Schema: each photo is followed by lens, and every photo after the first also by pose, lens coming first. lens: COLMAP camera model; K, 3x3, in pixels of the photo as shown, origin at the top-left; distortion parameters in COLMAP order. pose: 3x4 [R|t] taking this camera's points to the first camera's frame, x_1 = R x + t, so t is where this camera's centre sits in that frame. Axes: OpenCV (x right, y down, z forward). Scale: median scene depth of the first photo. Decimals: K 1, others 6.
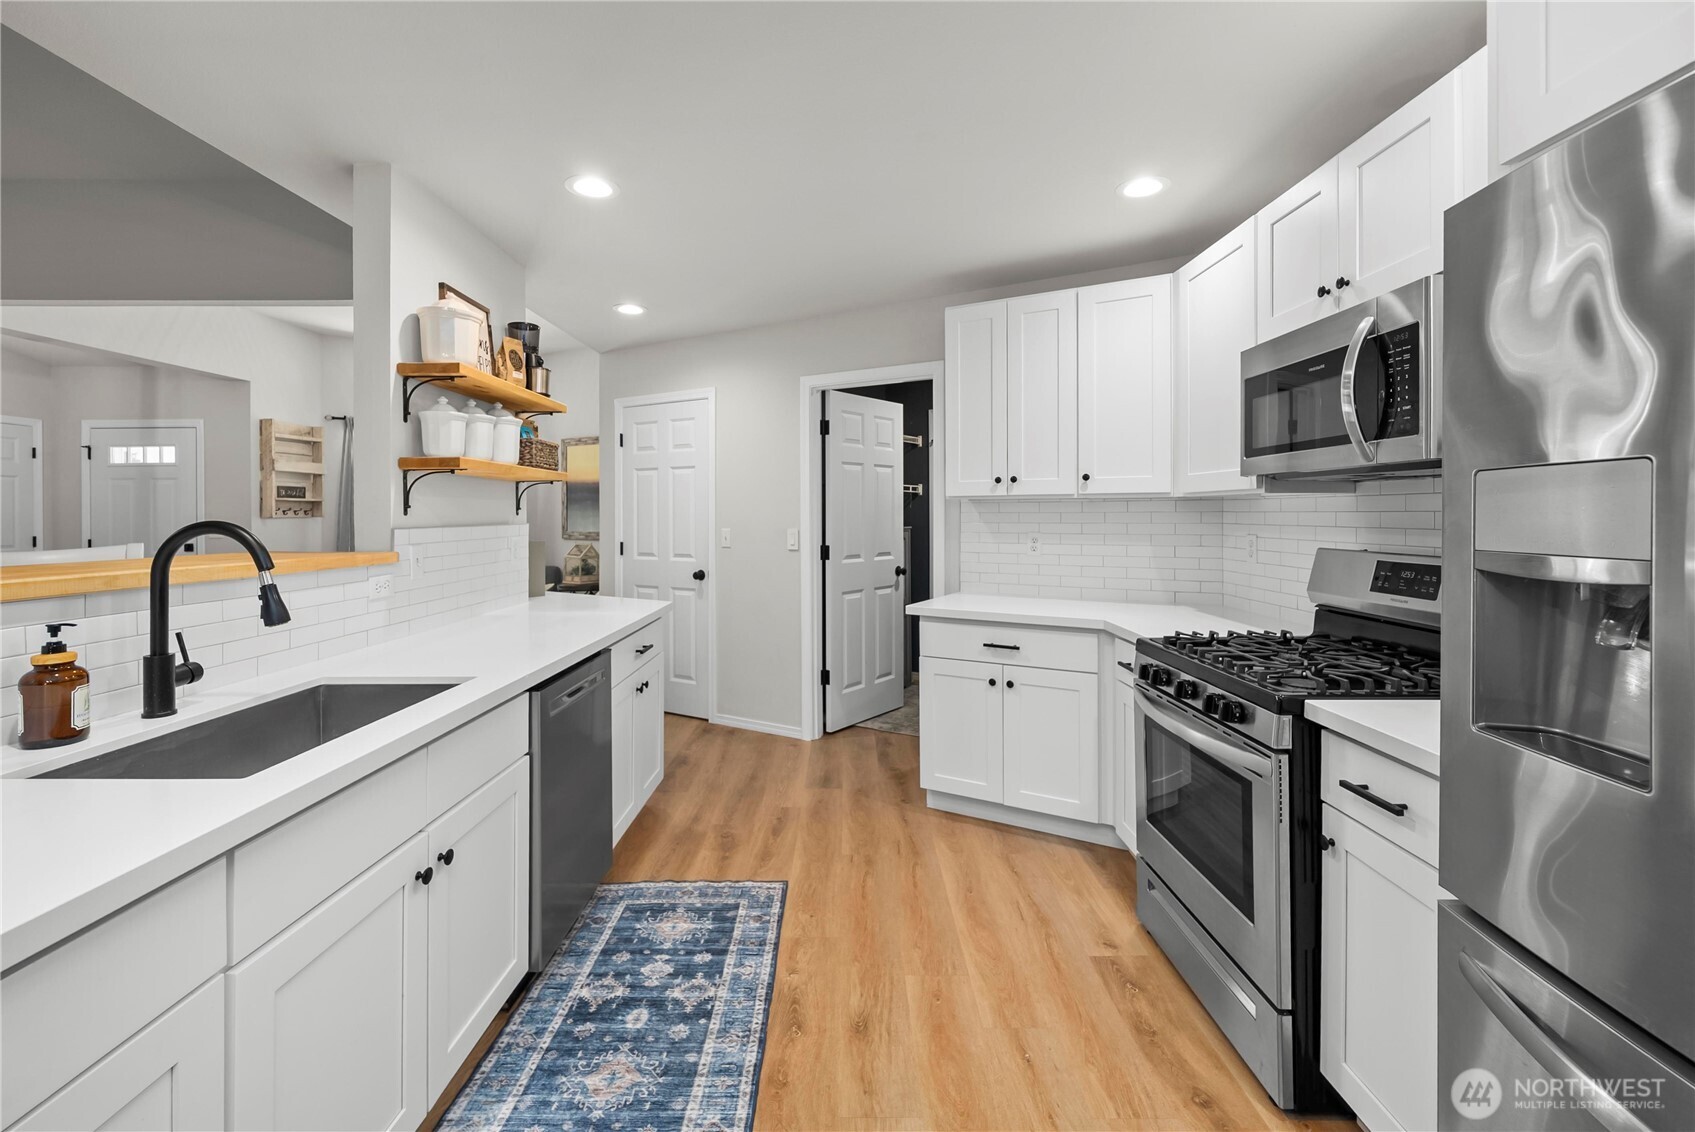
lens RADIAL K [[718.7, 0, 848.2], [0, 718.7, 513.0], [0, 0, 1]] dist [-0.001813, -0.000164]
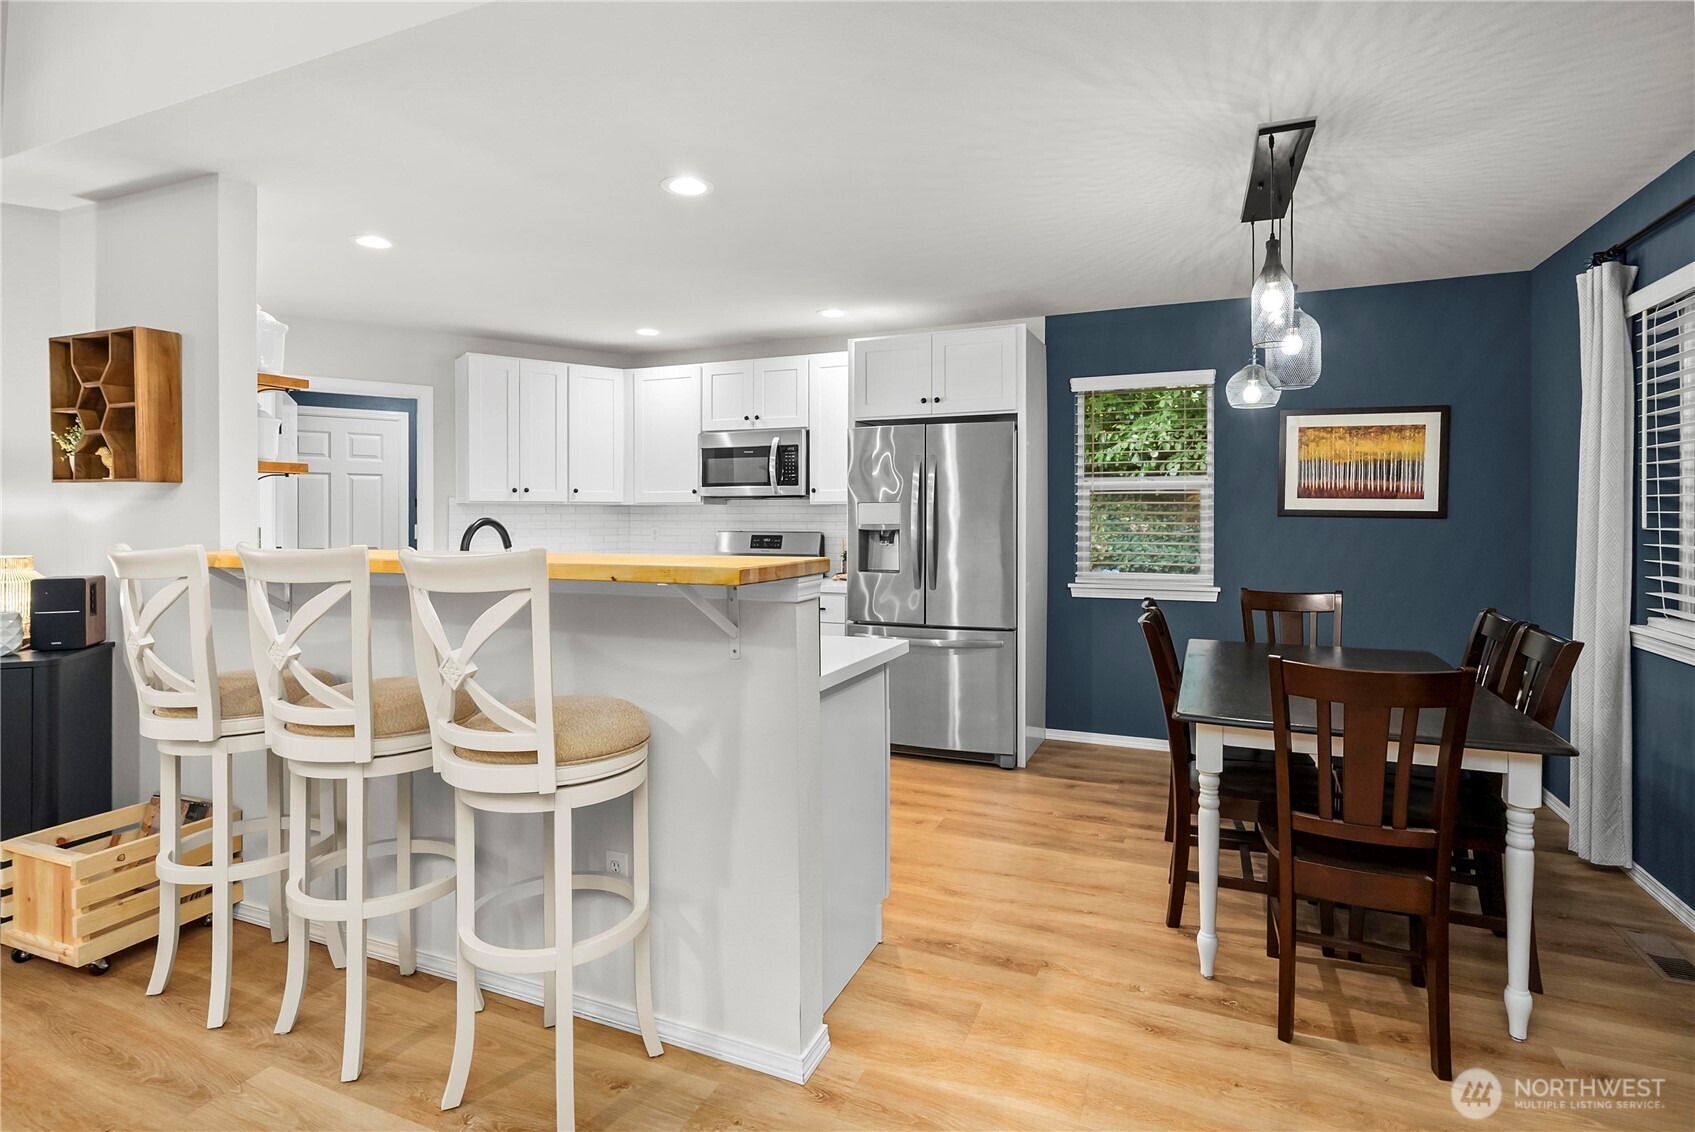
lens RADIAL K [[846.0, 0, 846.2], [0, 846.0, 519.8], [0, 0, 1]] dist [0.002349, 0.000405]
pose [[0.395323, -0.002651, 0.918538, -1.313045], [-0.001156, 0.999994, 0.003383, 0.006052], [-0.918541, -0.002399, 0.395318, -0.280906]]
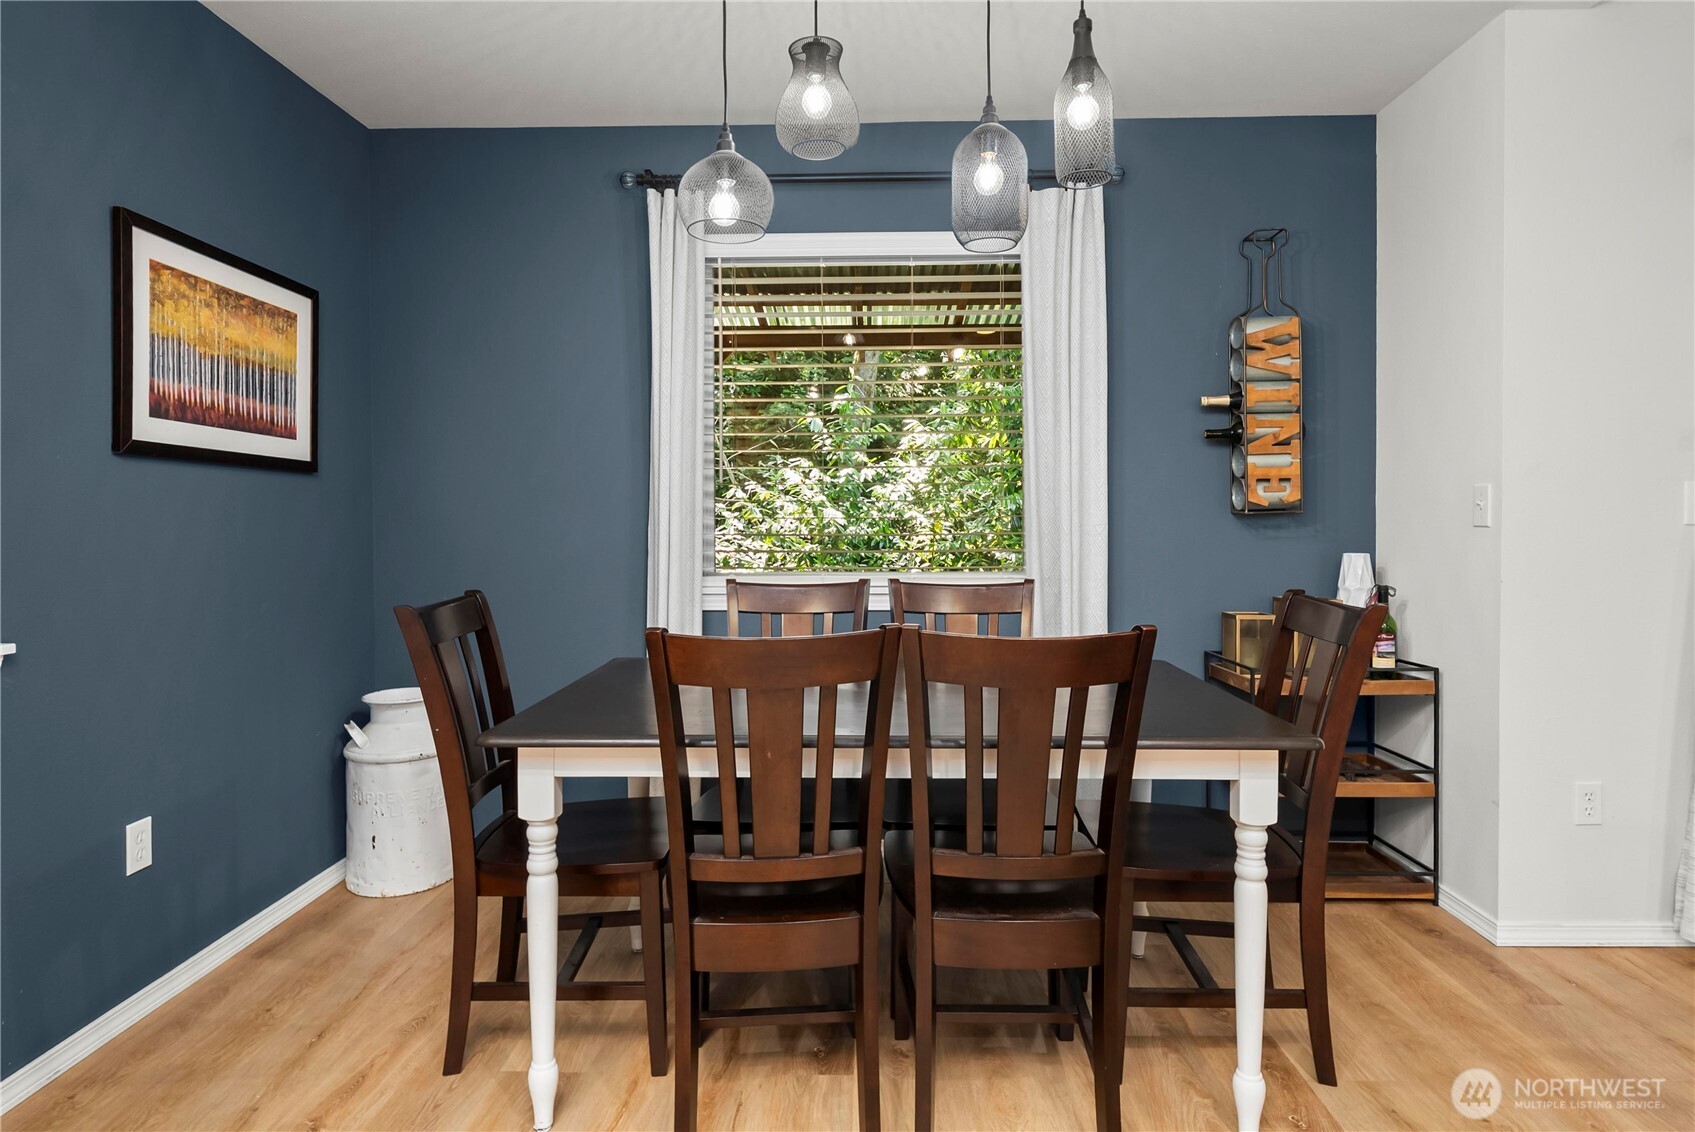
lens RADIAL K [[933.6, 0, 850.3], [0, 933.6, 521.0], [0, 0, 1]] dist [0.001697, 0.000050]
pose [[-0.999718, 0.008259, 0.022242, -0.022983], [0.008425, 0.999937, 0.007414, 0.061233], [-0.022180, 0.007600, -0.999725, 0.398797]]
